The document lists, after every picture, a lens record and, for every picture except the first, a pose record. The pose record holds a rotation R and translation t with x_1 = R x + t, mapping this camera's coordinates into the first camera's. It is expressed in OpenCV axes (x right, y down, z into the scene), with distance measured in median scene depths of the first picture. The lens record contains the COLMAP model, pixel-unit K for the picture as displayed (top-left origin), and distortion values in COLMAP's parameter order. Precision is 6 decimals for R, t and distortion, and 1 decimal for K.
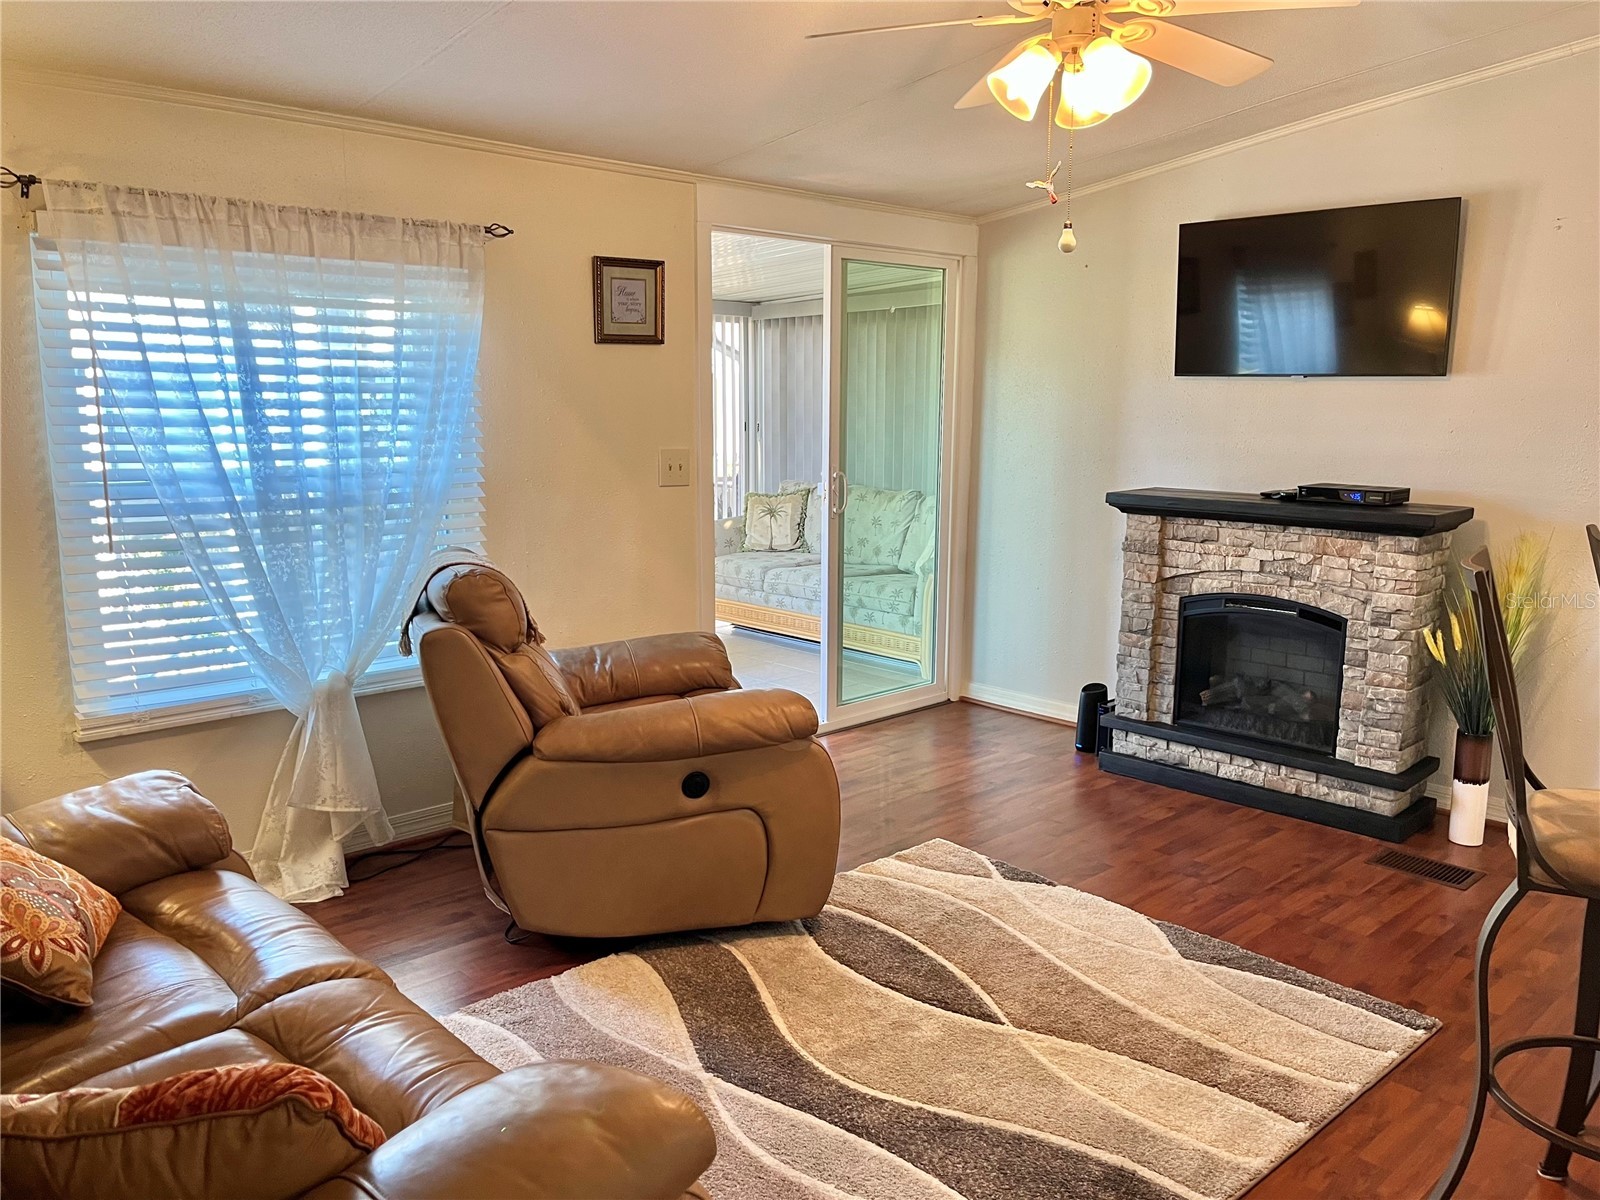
lens RADIAL K [[1206.6, 0, 796.4], [0, 1206.6, 598.5], [0, 0, 1]] dist [0.028827, -0.070908]
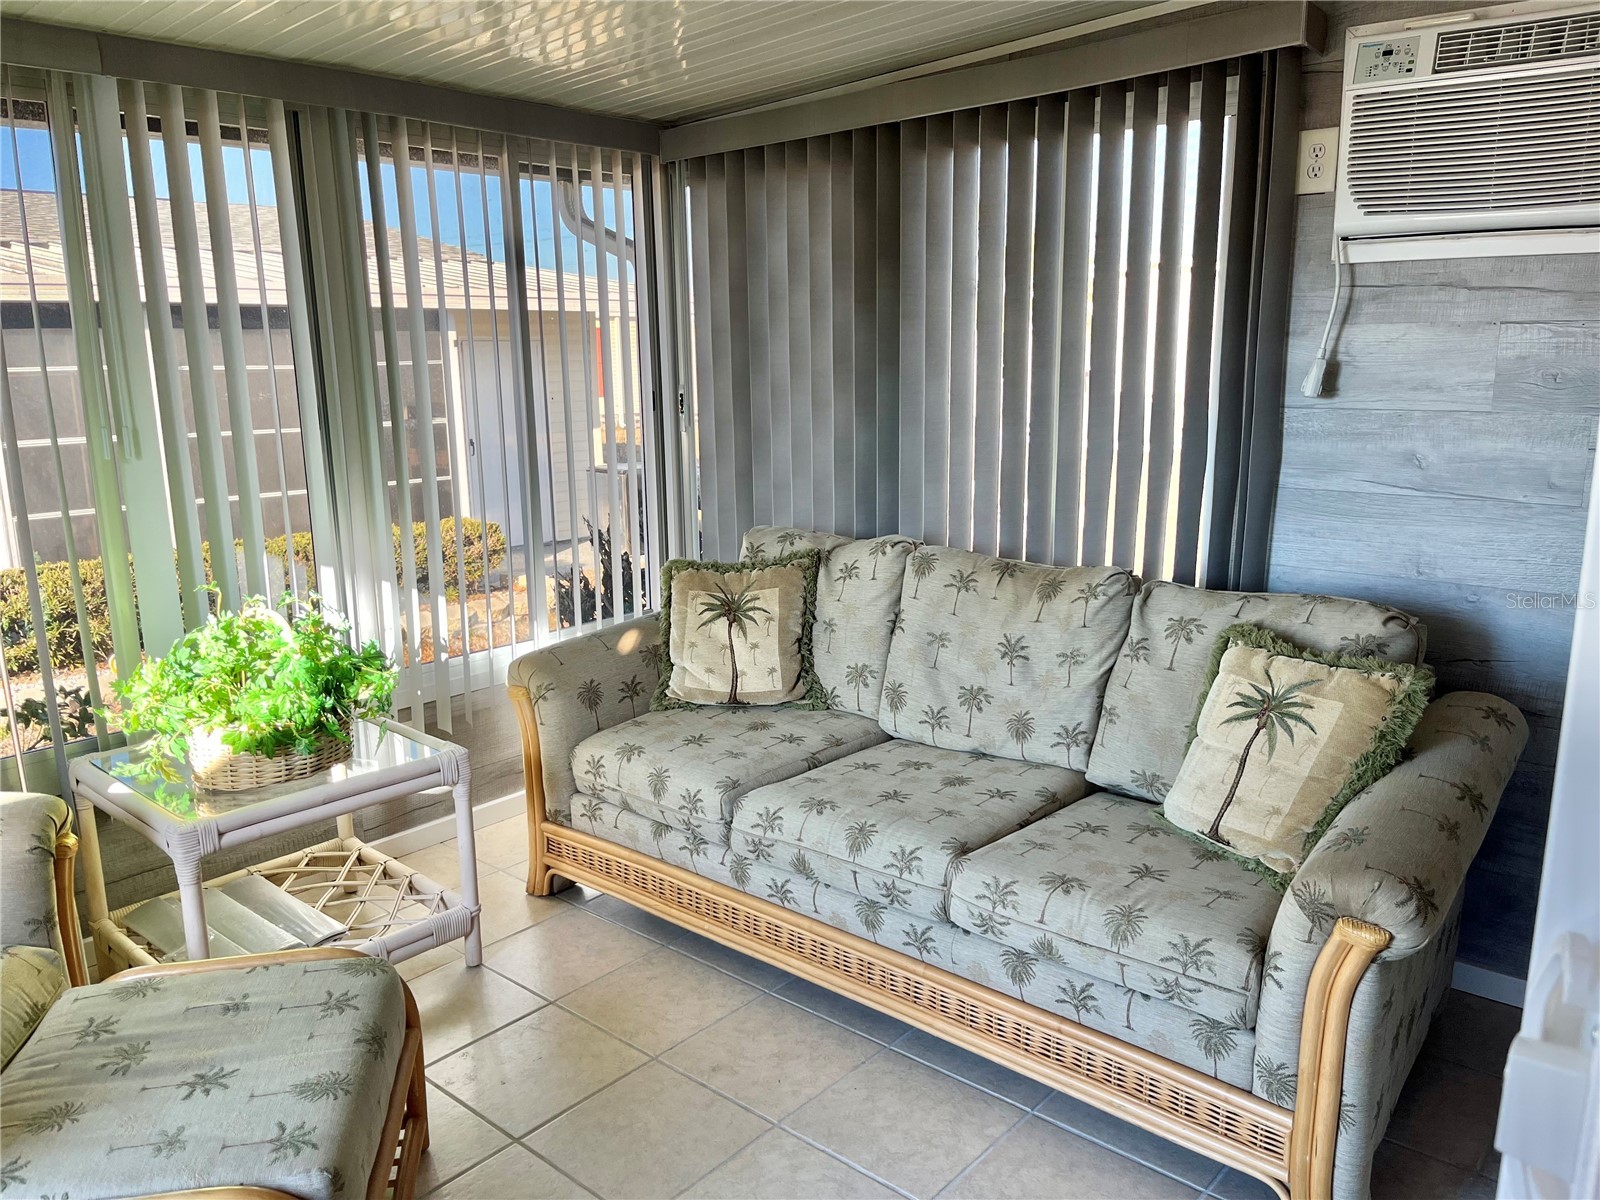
lens RADIAL K [[1206.6, 0, 803.3], [0, 1206.6, 605.3], [0, 0, 1]] dist [0.028827, -0.070908]
pose [[0.995225, -0.037579, 0.090086, -0.034626], [0.033657, 0.998435, 0.044670, -0.095659], [-0.091624, -0.041424, 0.994932, 0.609935]]
